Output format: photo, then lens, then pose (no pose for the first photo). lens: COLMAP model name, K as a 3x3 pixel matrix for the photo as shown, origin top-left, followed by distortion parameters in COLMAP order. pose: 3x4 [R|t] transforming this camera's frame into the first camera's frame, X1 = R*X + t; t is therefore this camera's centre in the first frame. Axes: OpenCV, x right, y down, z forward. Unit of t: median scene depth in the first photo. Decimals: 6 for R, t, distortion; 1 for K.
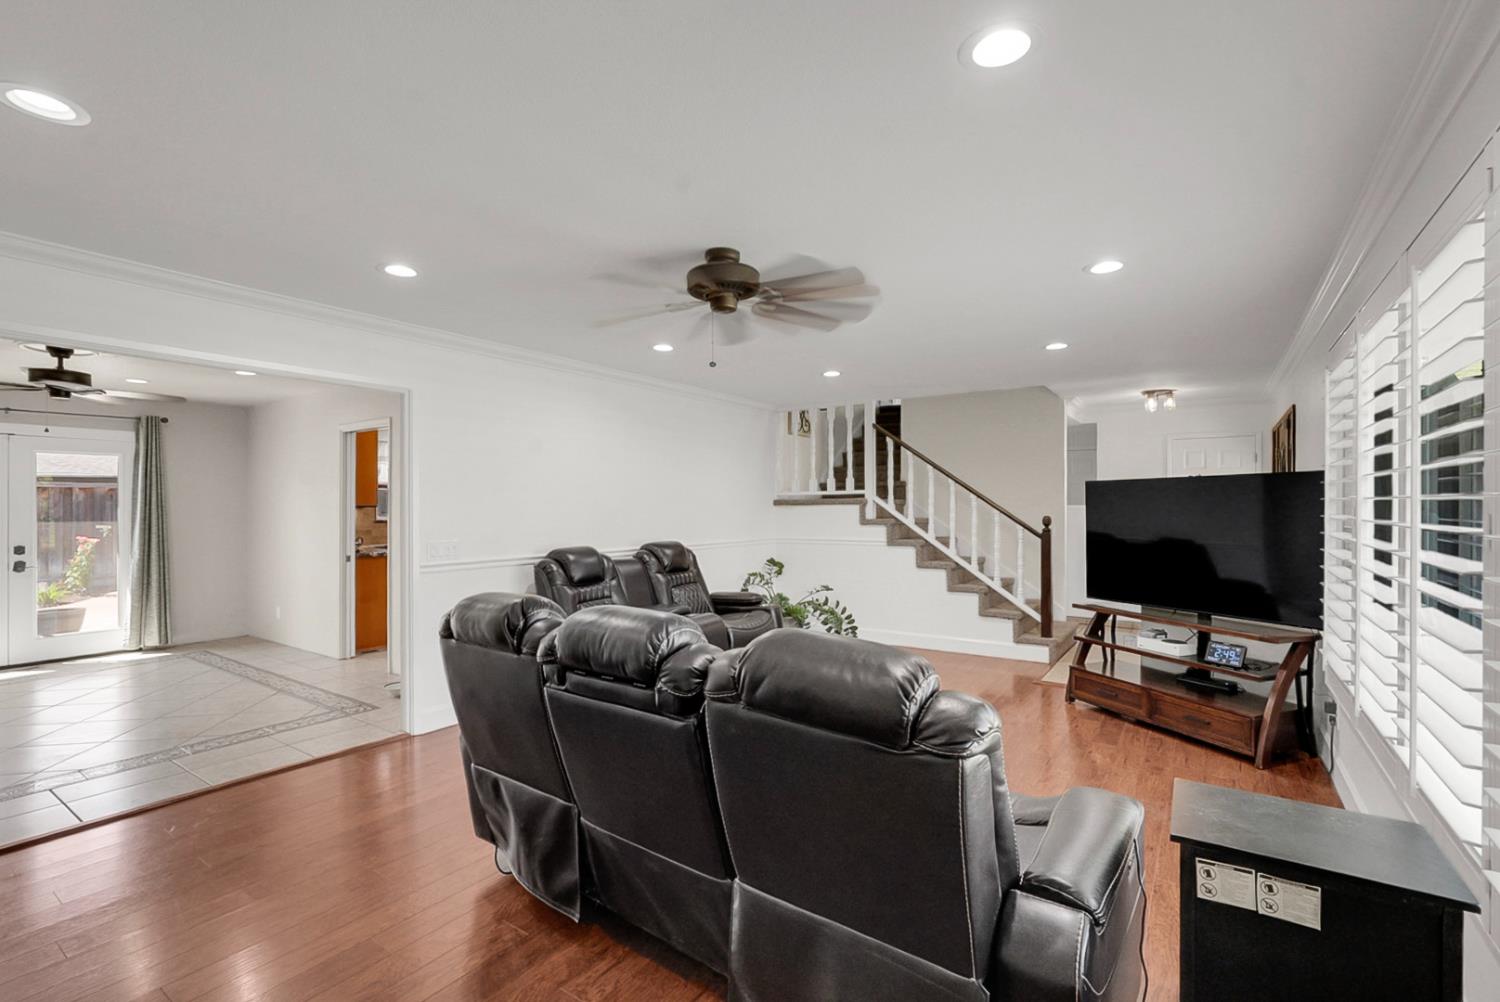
lens RADIAL K [[696.8, 0, 750.0], [0, 696.8, 501.0], [0, 0, 1]] dist [0.000259, 0.000693]
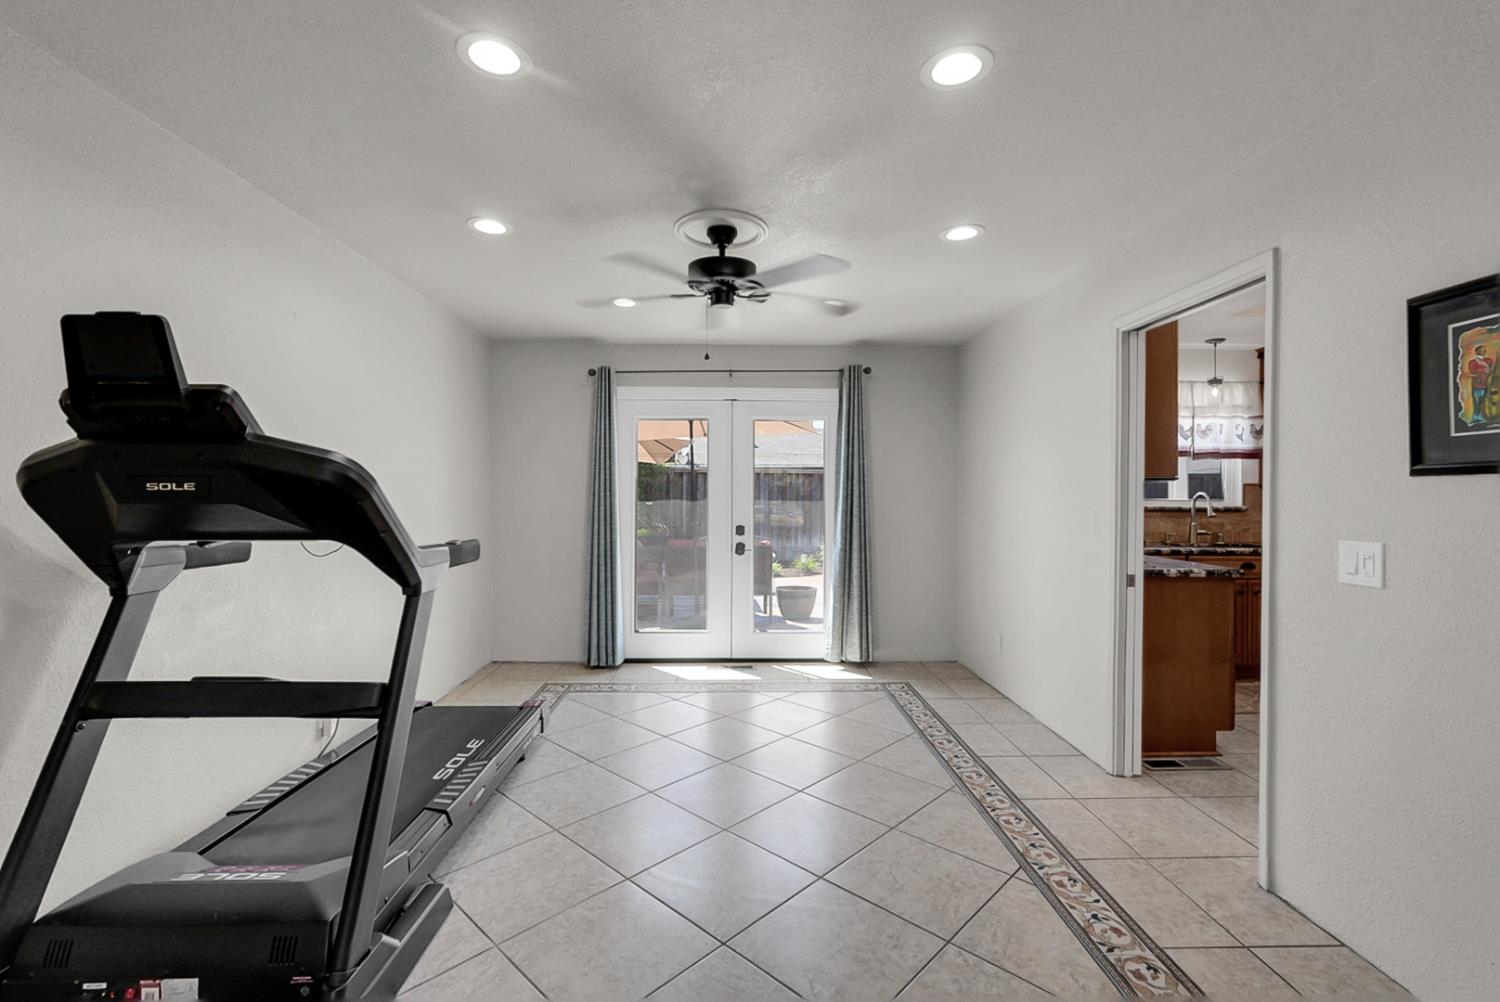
lens RADIAL K [[696.8, 0, 750.0], [0, 696.8, 501.0], [0, 0, 1]] dist [0.000259, 0.000693]
pose [[0.620988, 0.017281, -0.783629, -0.325638], [-0.000984, 0.999773, 0.021268, 0.013288], [0.783819, -0.012436, 0.620865, 0.433249]]
